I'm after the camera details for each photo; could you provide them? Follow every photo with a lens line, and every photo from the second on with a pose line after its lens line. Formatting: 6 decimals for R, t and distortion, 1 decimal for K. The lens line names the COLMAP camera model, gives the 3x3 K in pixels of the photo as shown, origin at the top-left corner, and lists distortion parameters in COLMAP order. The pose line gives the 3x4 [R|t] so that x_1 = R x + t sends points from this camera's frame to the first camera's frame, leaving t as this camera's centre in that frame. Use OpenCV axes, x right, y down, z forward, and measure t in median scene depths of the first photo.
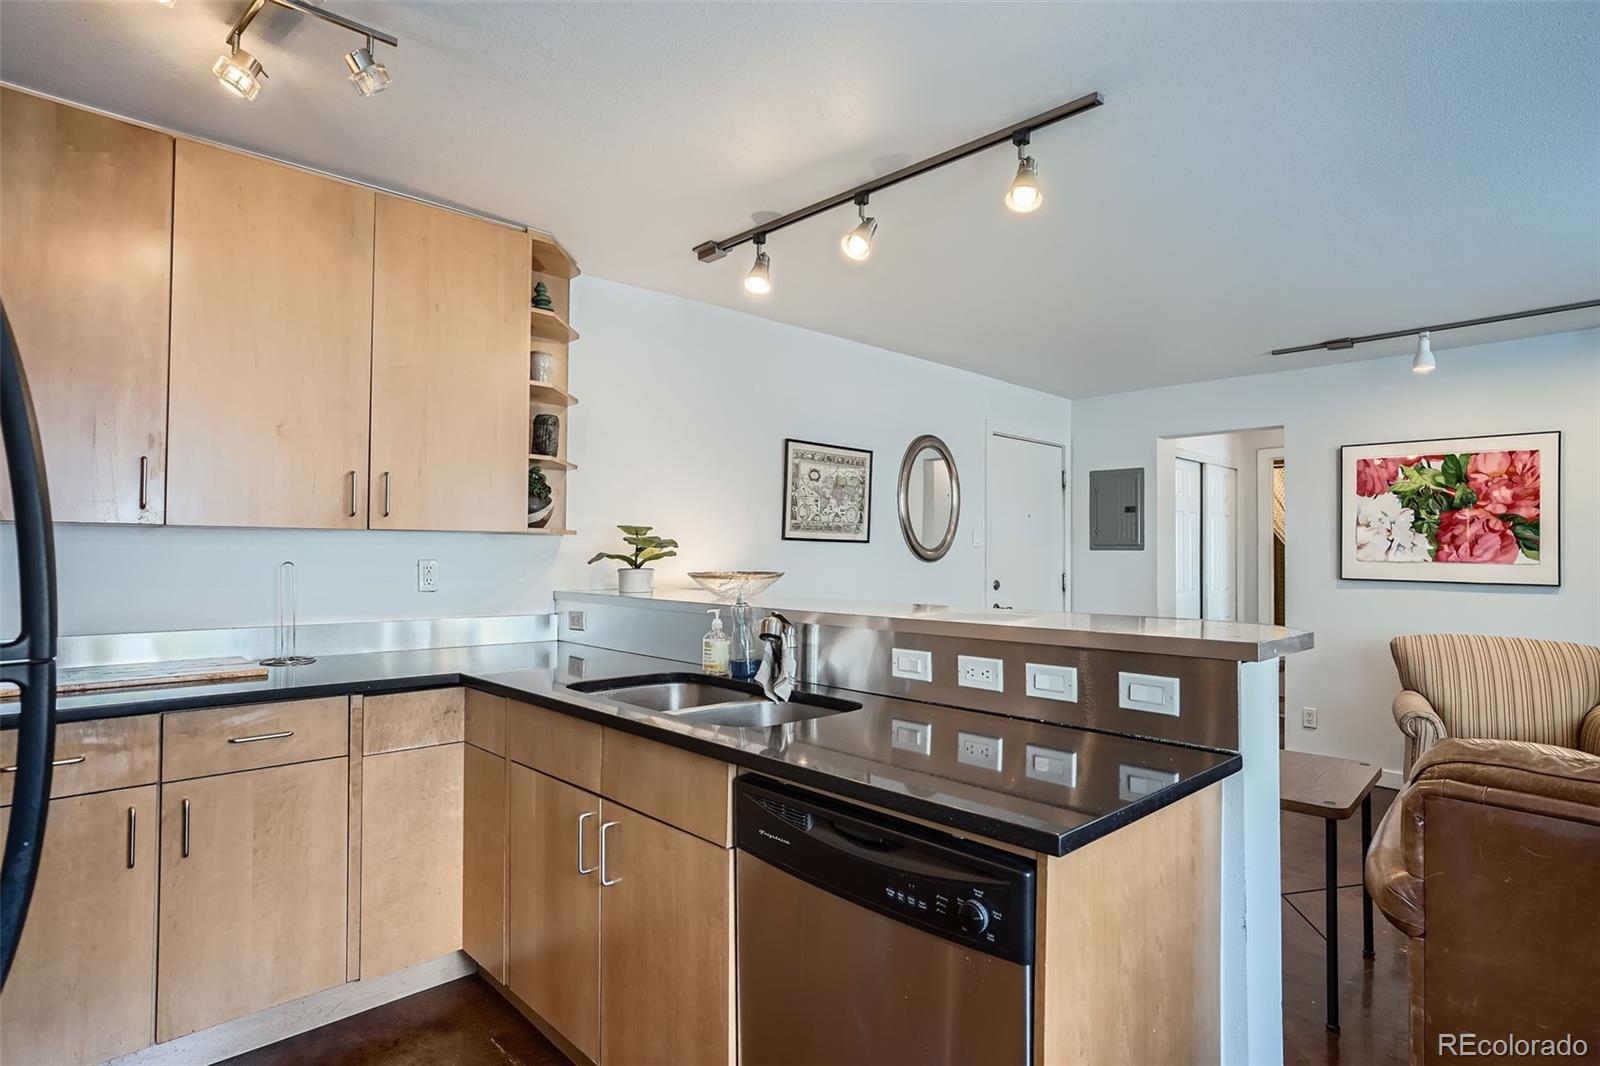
lens RADIAL K [[851.8, 0, 792.3], [0, 851.8, 539.4], [0, 0, 1]] dist [0.000401, 0.011871]
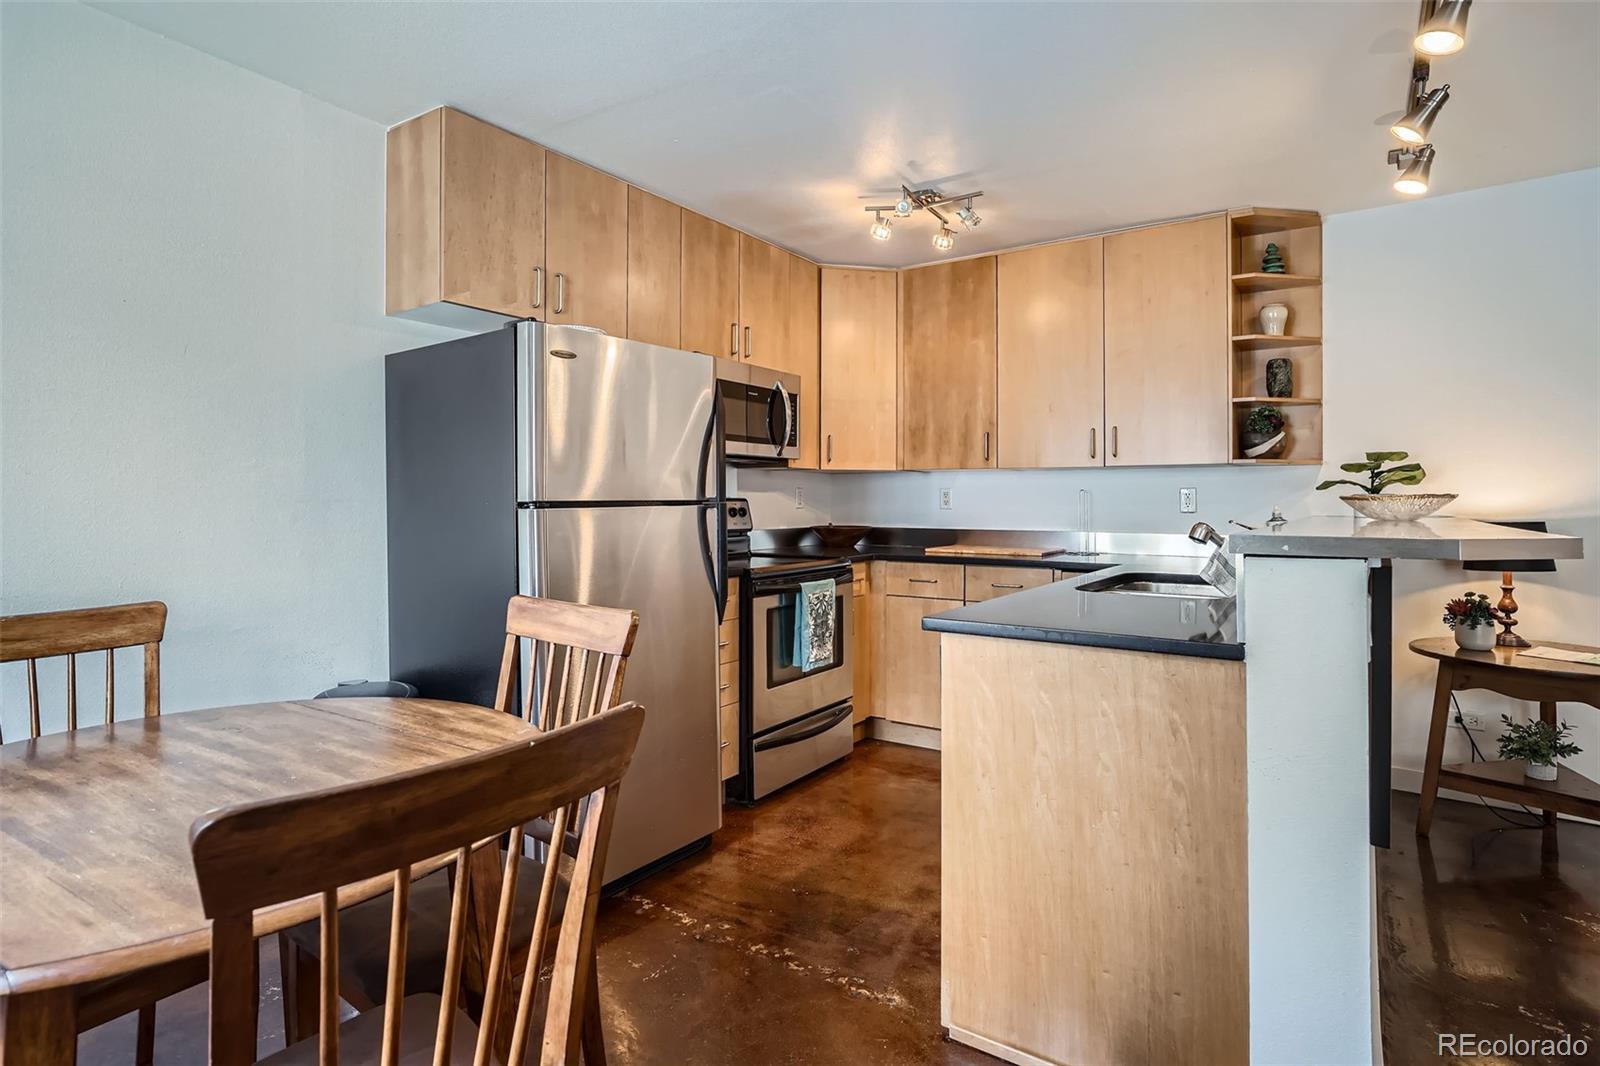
lens RADIAL K [[851.8, 0, 807.4], [0, 851.8, 487.2], [0, 0, 1]] dist [0.000401, 0.011871]
pose [[0.256965, -0.015692, -0.966293, 1.619449], [0.025028, 0.999641, -0.009578, 0.052406], [0.966096, -0.021723, 0.257266, 0.234892]]
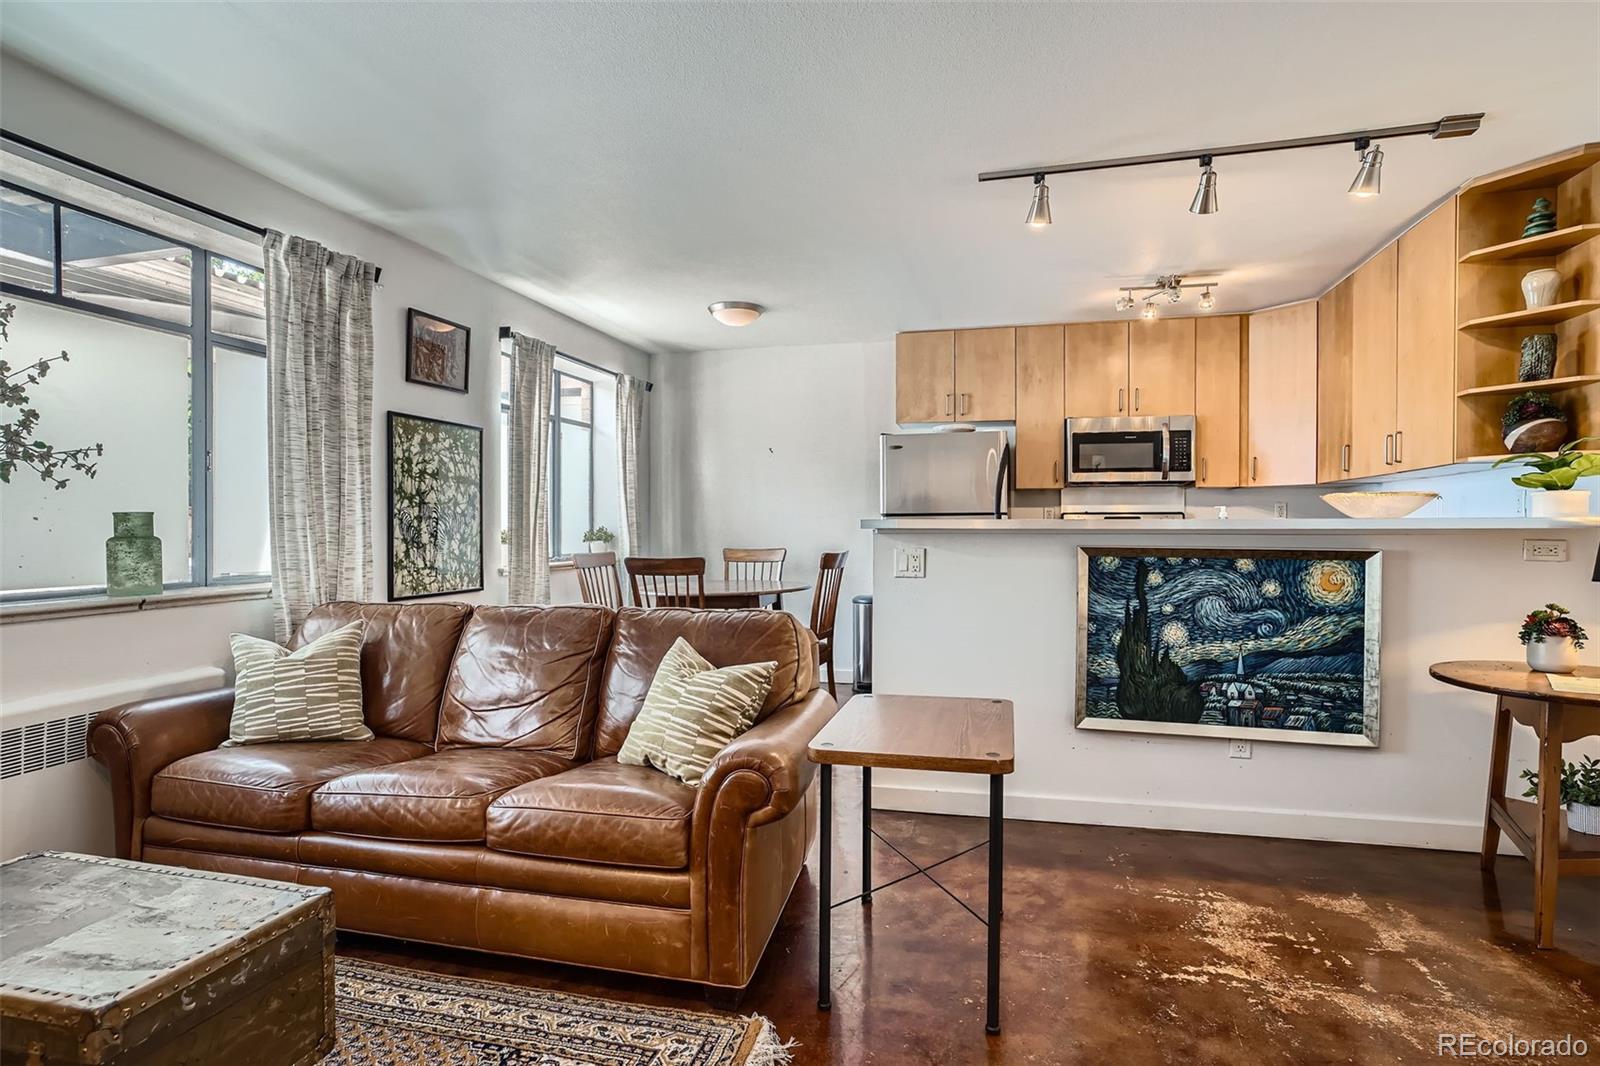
lens RADIAL K [[851.8, 0, 799.0], [0, 851.8, 538.7], [0, 0, 1]] dist [0.000401, 0.011871]
pose [[-0.857378, 0.002854, -0.514679, 1.890478], [0.004488, 0.999988, -0.001931, 0.113755], [0.514668, -0.003965, -0.857380, 1.765348]]
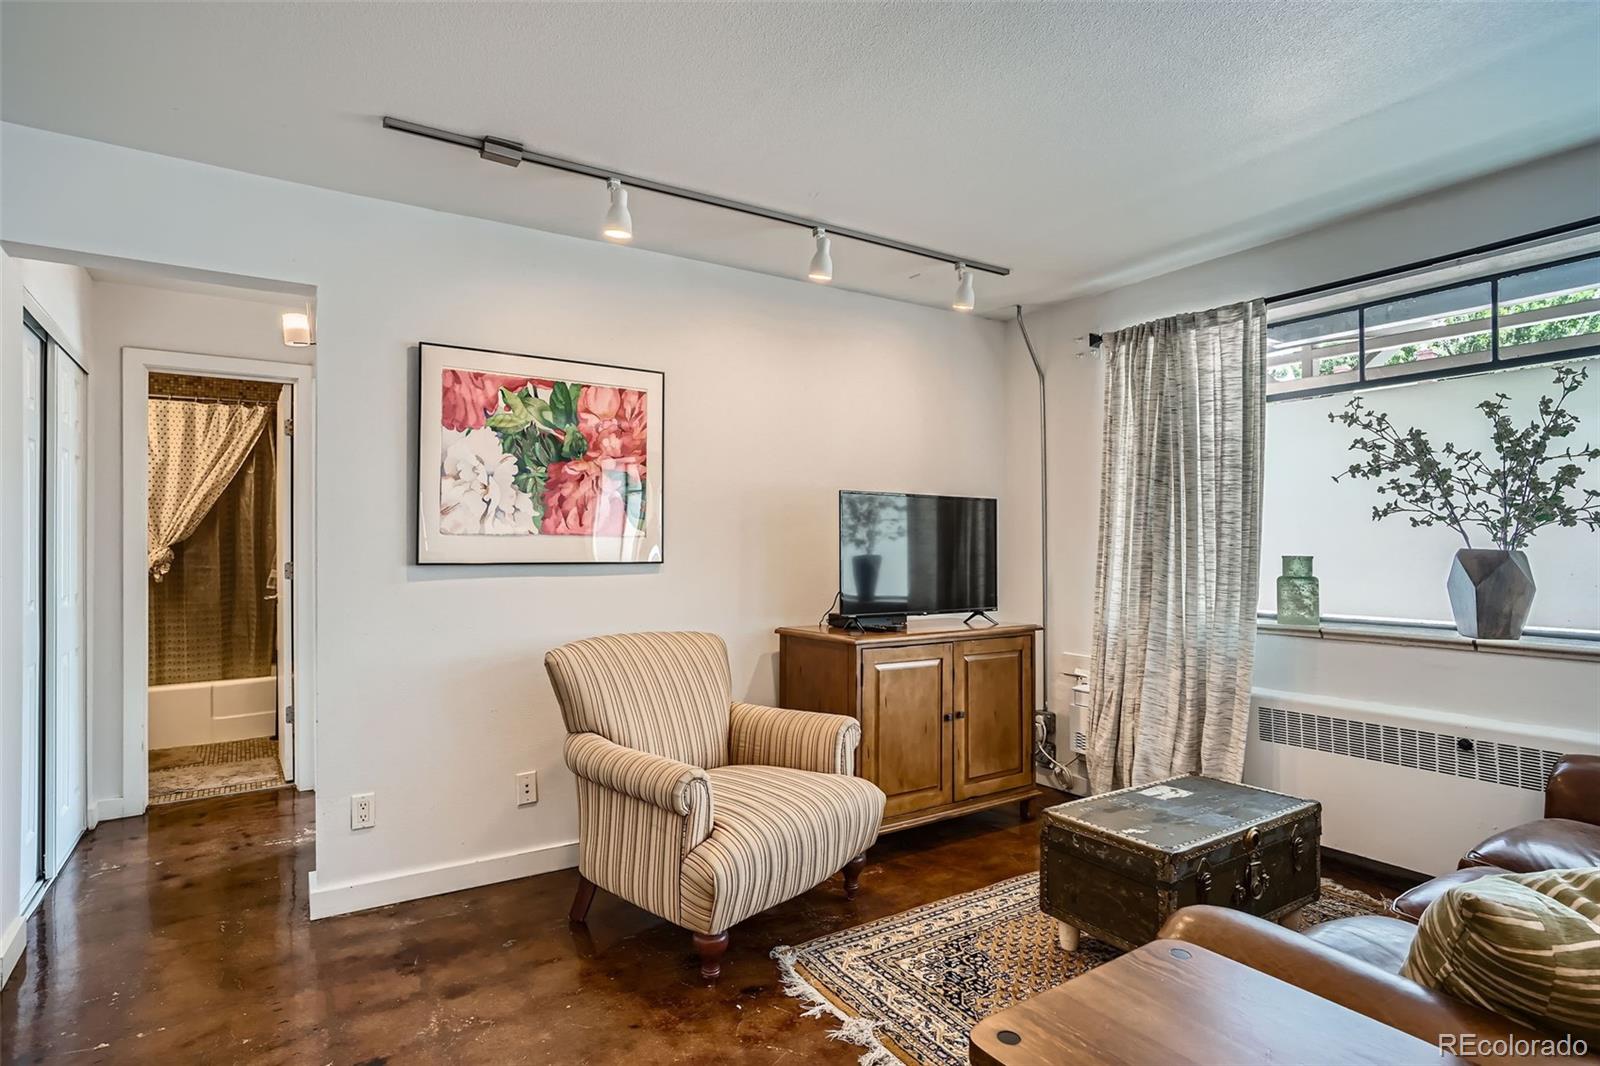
lens RADIAL K [[869.7, 0, 800.4], [0, 869.7, 543.0], [0, 0, 1]] dist [-0.009119, 0.001890]
pose [[0.172336, -0.005124, 0.985025, 0.097237], [-0.007860, 0.999947, 0.006577, 0.027010], [-0.985007, -0.008875, 0.172287, 0.677036]]
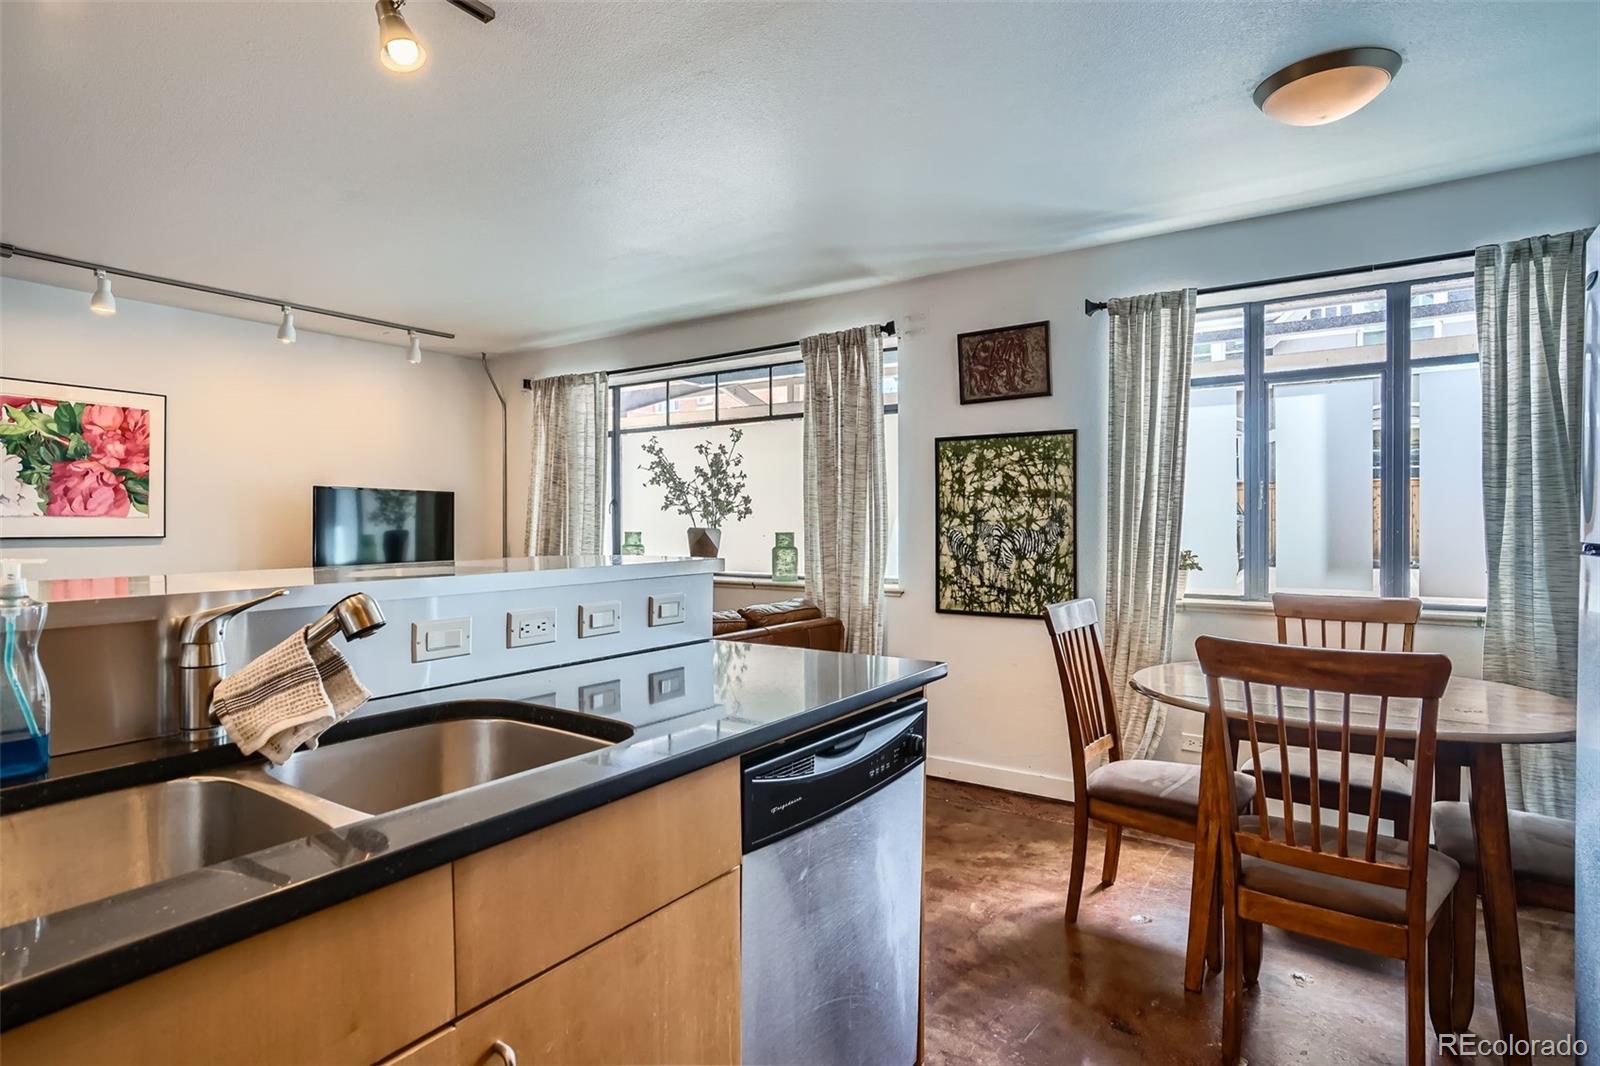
lens RADIAL K [[851.8, 0, 787.3], [0, 851.8, 525.3], [0, 0, 1]] dist [0.000401, 0.011871]
pose [[-0.185544, -0.012337, 0.982559, -0.301080], [-0.012976, 0.999865, 0.010103, 0.016673], [-0.982550, -0.010875, -0.185678, 0.392556]]
